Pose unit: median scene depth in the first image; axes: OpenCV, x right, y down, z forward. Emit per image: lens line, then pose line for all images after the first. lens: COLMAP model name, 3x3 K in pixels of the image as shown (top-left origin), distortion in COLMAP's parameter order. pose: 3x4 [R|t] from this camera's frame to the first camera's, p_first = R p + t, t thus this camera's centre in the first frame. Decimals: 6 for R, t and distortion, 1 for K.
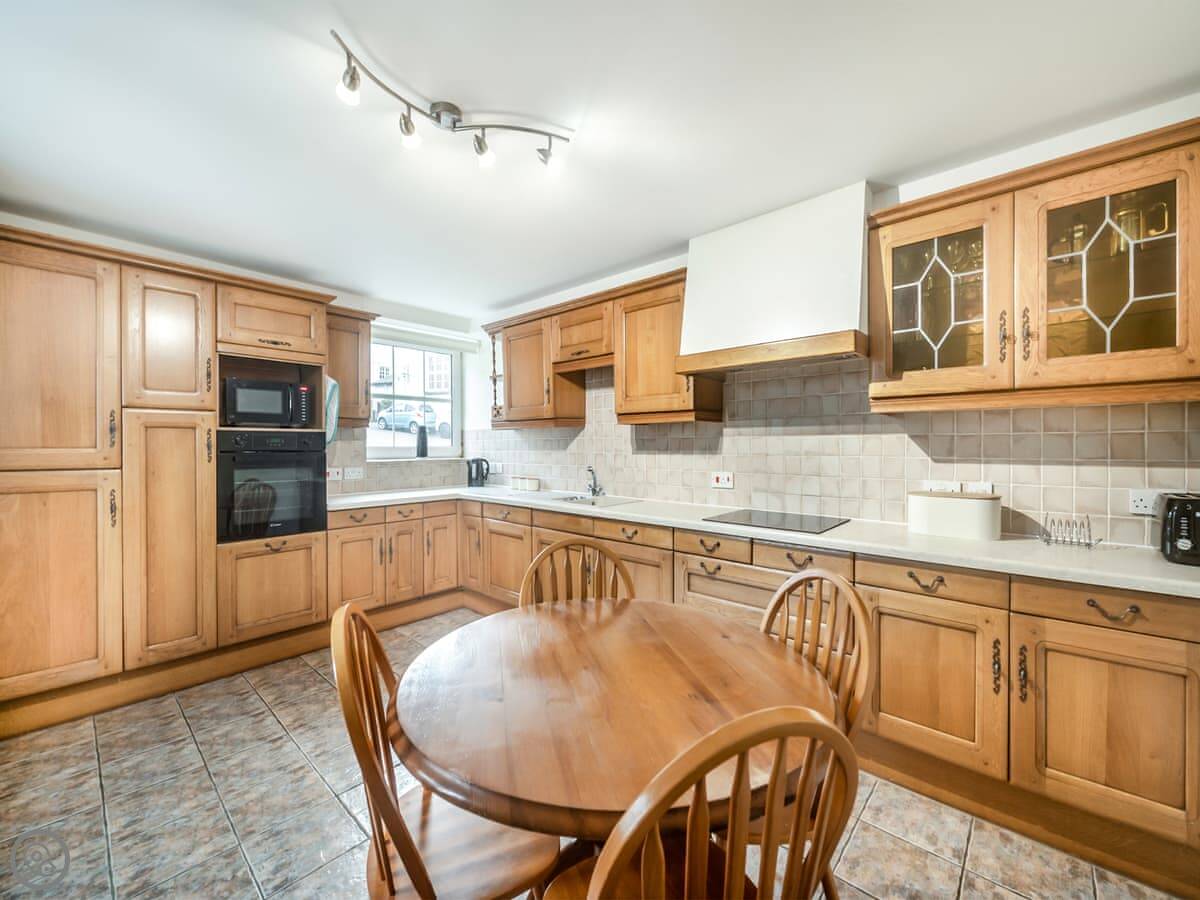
lens RADIAL K [[474.3, 0, 609.6], [0, 474.3, 455.2], [0, 0, 1]] dist [0.001776, 0.000083]
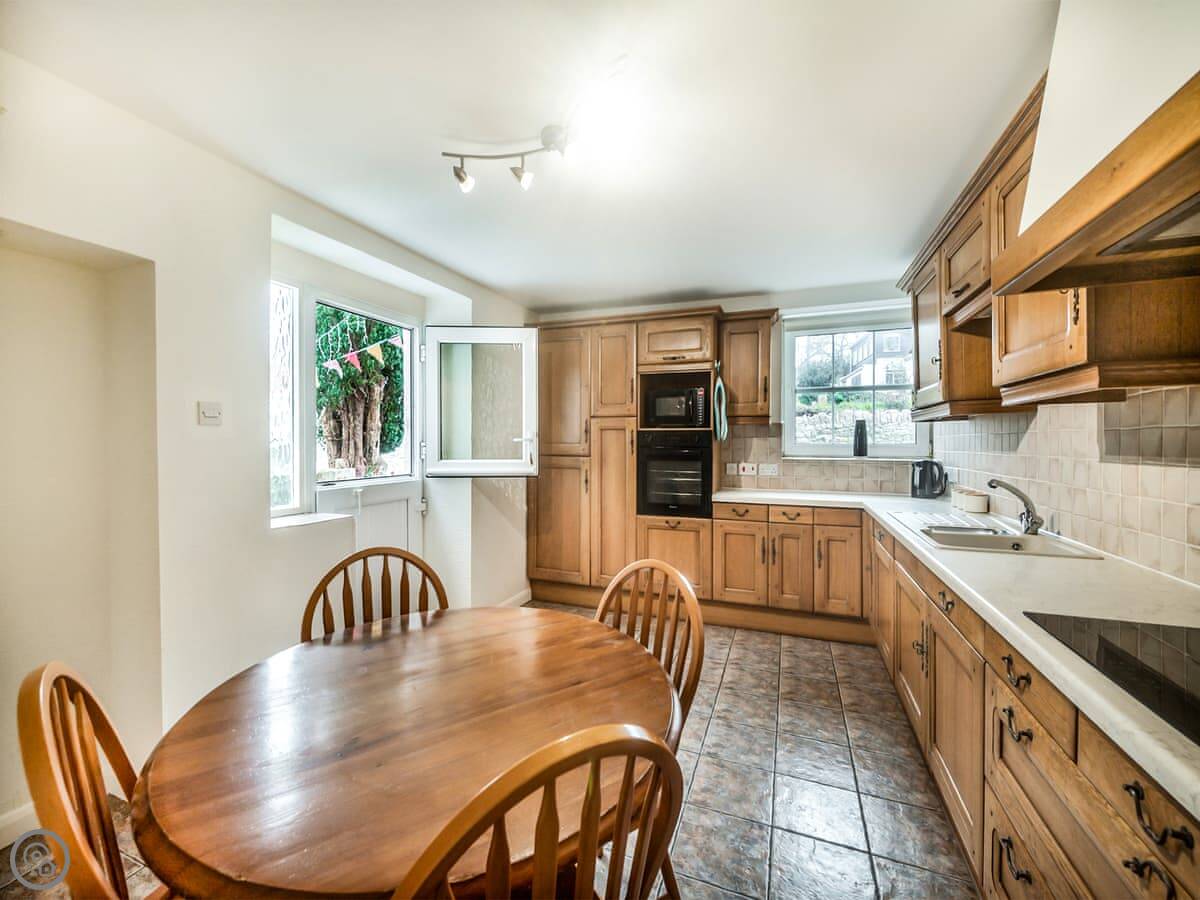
lens RADIAL K [[474.3, 0, 609.6], [0, 474.3, 455.2], [0, 0, 1]] dist [0.001776, 0.000083]
pose [[0.346613, 0.029842, -0.937533, 0.363612], [-0.022747, 0.999467, 0.023404, -0.011106], [0.937732, 0.013214, 0.347107, 0.396234]]
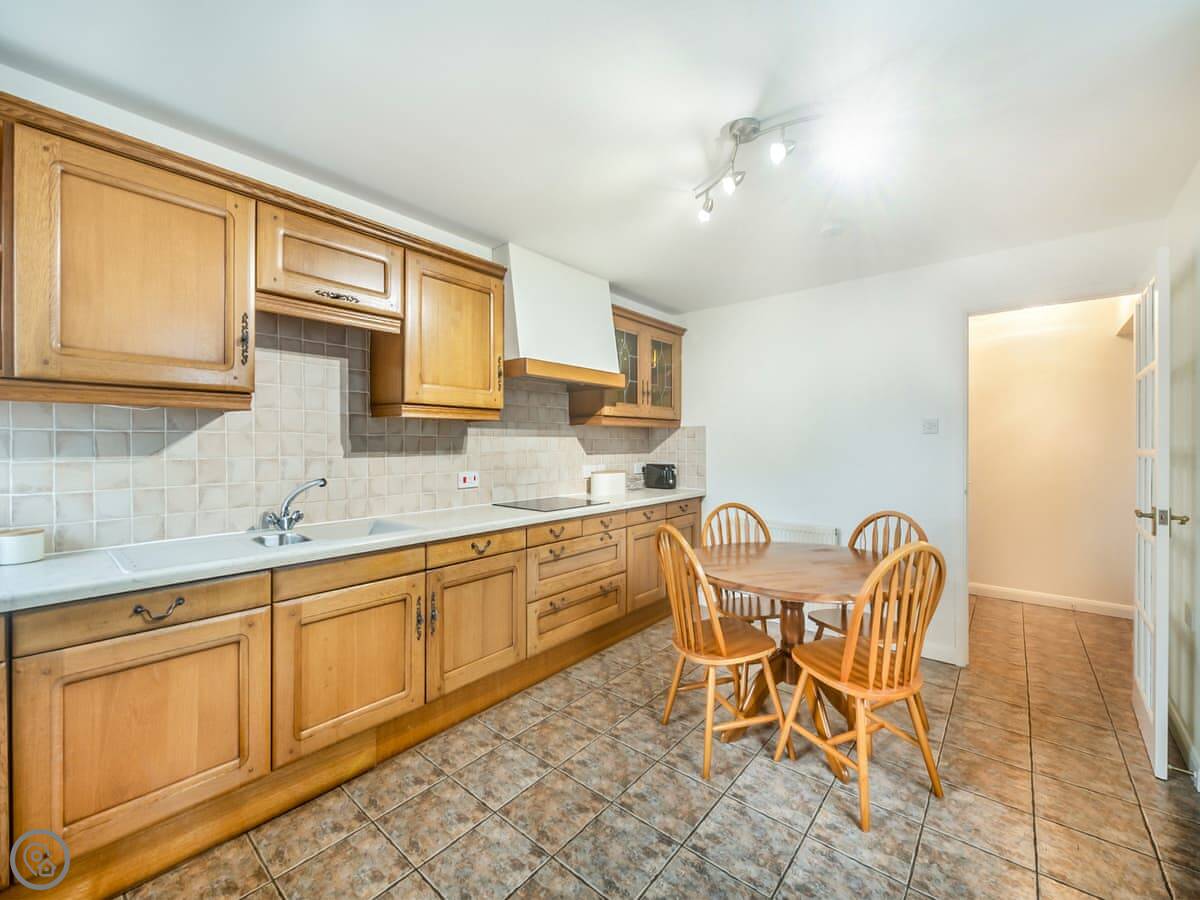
lens RADIAL K [[533.0, 0, 598.3], [0, 533.0, 444.2], [0, 0, 1]] dist [0.039162, 0.000095]
pose [[-0.053207, 0.000646, 0.998583, -0.829790], [0.022424, 0.999748, 0.000548, -0.015508], [-0.998332, 0.022421, -0.053209, 0.735836]]
